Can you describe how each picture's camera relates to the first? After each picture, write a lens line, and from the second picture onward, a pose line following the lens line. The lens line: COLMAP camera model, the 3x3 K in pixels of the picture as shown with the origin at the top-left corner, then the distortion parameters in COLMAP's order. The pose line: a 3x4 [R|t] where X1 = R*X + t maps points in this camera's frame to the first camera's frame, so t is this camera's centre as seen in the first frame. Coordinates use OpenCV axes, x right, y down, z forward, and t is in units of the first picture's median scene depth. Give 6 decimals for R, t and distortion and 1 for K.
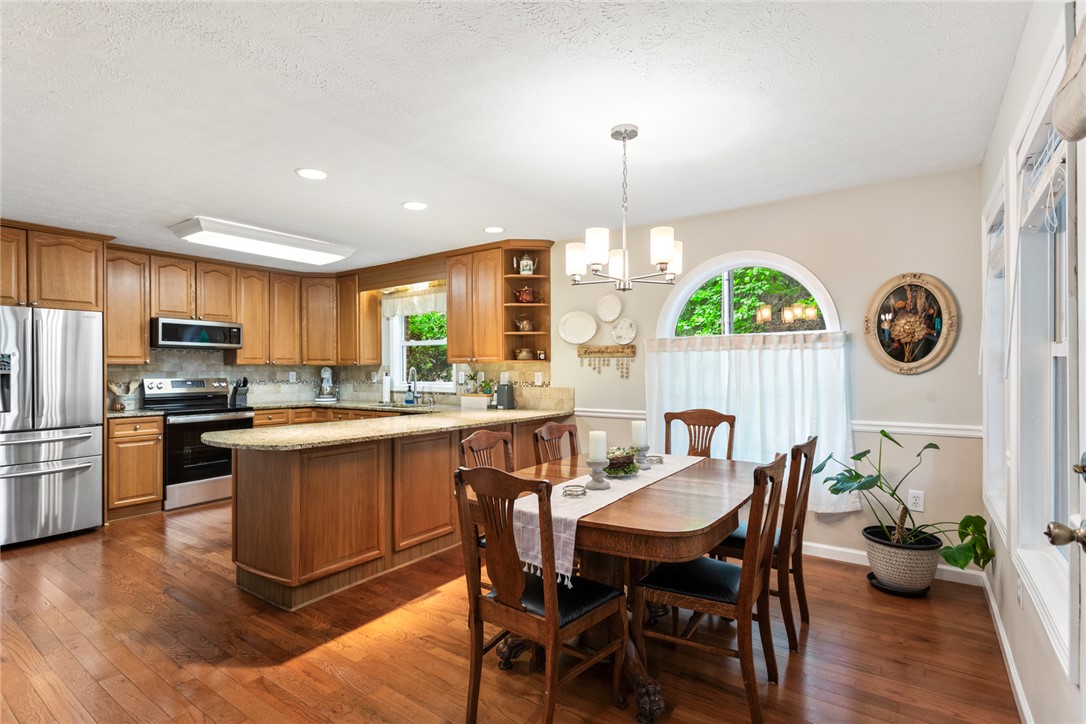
lens RADIAL K [[524.7, 0, 536.7], [0, 524.7, 365.0], [0, 0, 1]] dist [0.001554, 0.000915]
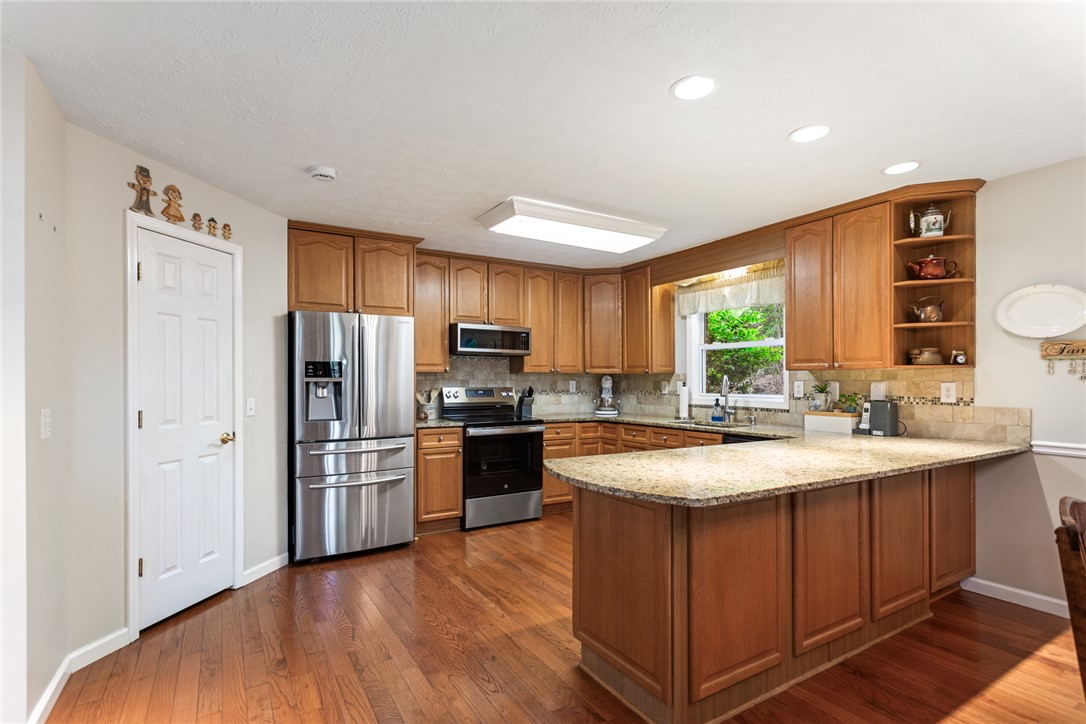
lens RADIAL K [[526.6, 0, 539.5], [0, 526.6, 376.8], [0, 0, 1]] dist [0.002270, 0.001014]
pose [[0.920712, 0.001582, -0.390239, -0.210557], [0.000217, 0.999990, 0.004566, 0.002499], [0.390242, -0.004289, 0.920702, 0.180463]]
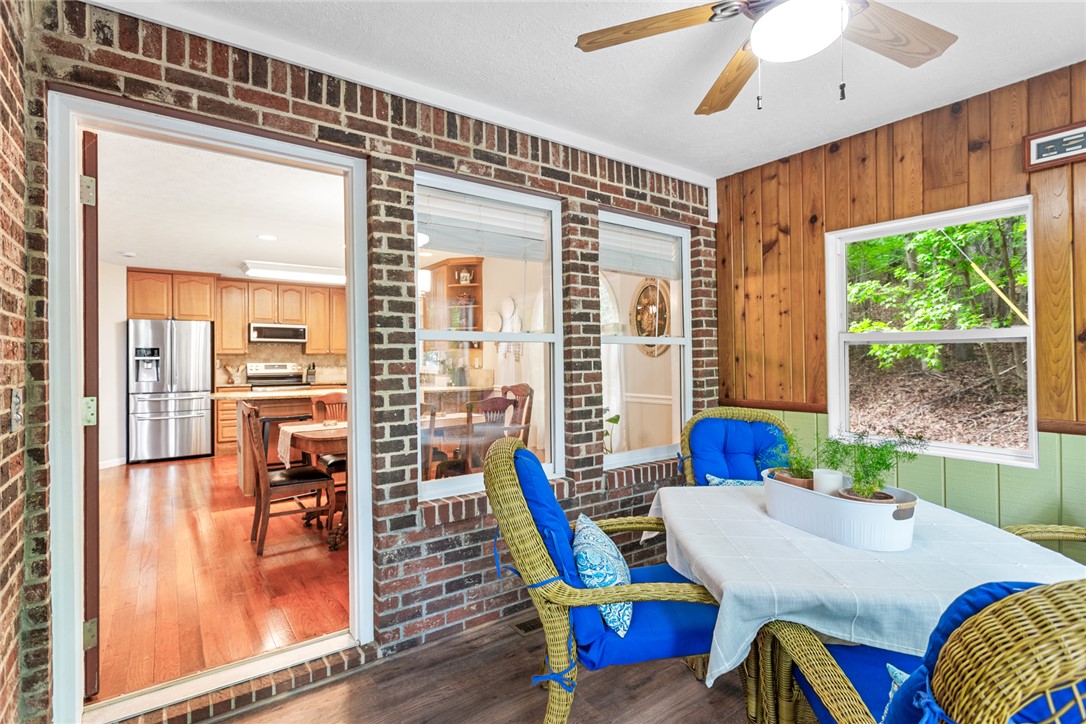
lens RADIAL K [[520.9, 0, 540.4], [0, 520.9, 357.3], [0, 0, 1]] dist [0.001439, 0.000301]
pose [[0.950479, -0.004786, -0.310751, 0.550487], [0.006132, 0.999976, 0.003354, 0.009249], [0.310727, -0.005094, 0.950486, -0.182788]]
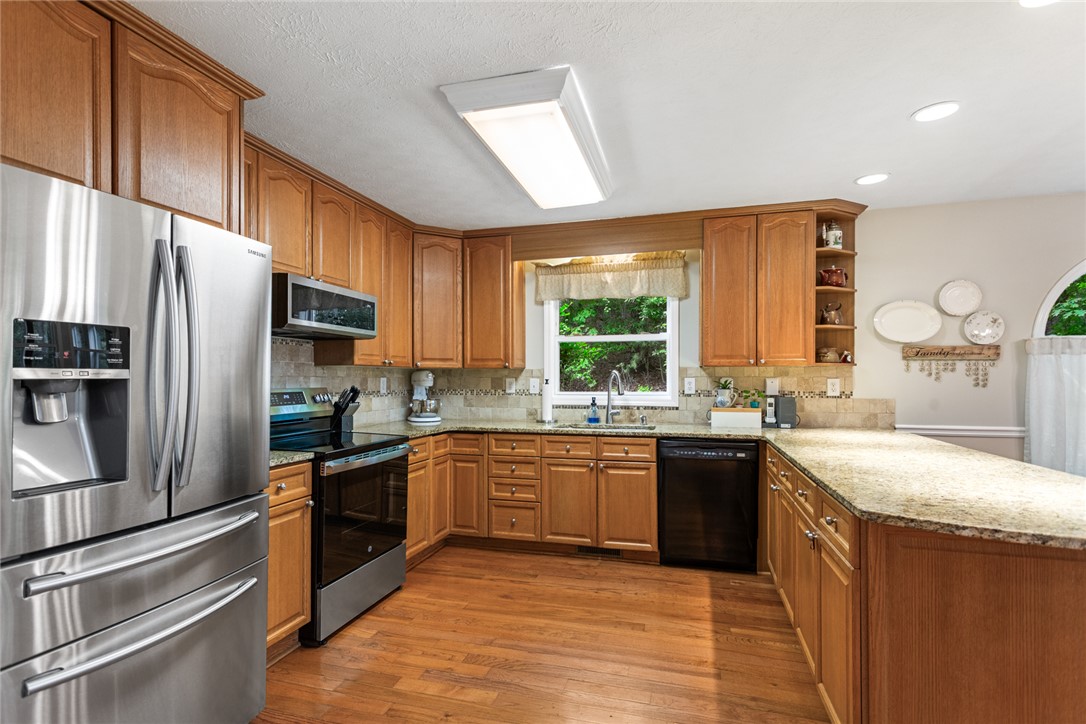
lens RADIAL K [[526.6, 0, 539.5], [0, 526.6, 376.8], [0, 0, 1]] dist [0.002270, 0.001014]
pose [[0.941075, 0.003478, 0.338181, -0.653399], [-0.006409, 0.999951, 0.007551, 0.007446], [-0.338138, -0.009274, 0.941051, 0.415844]]
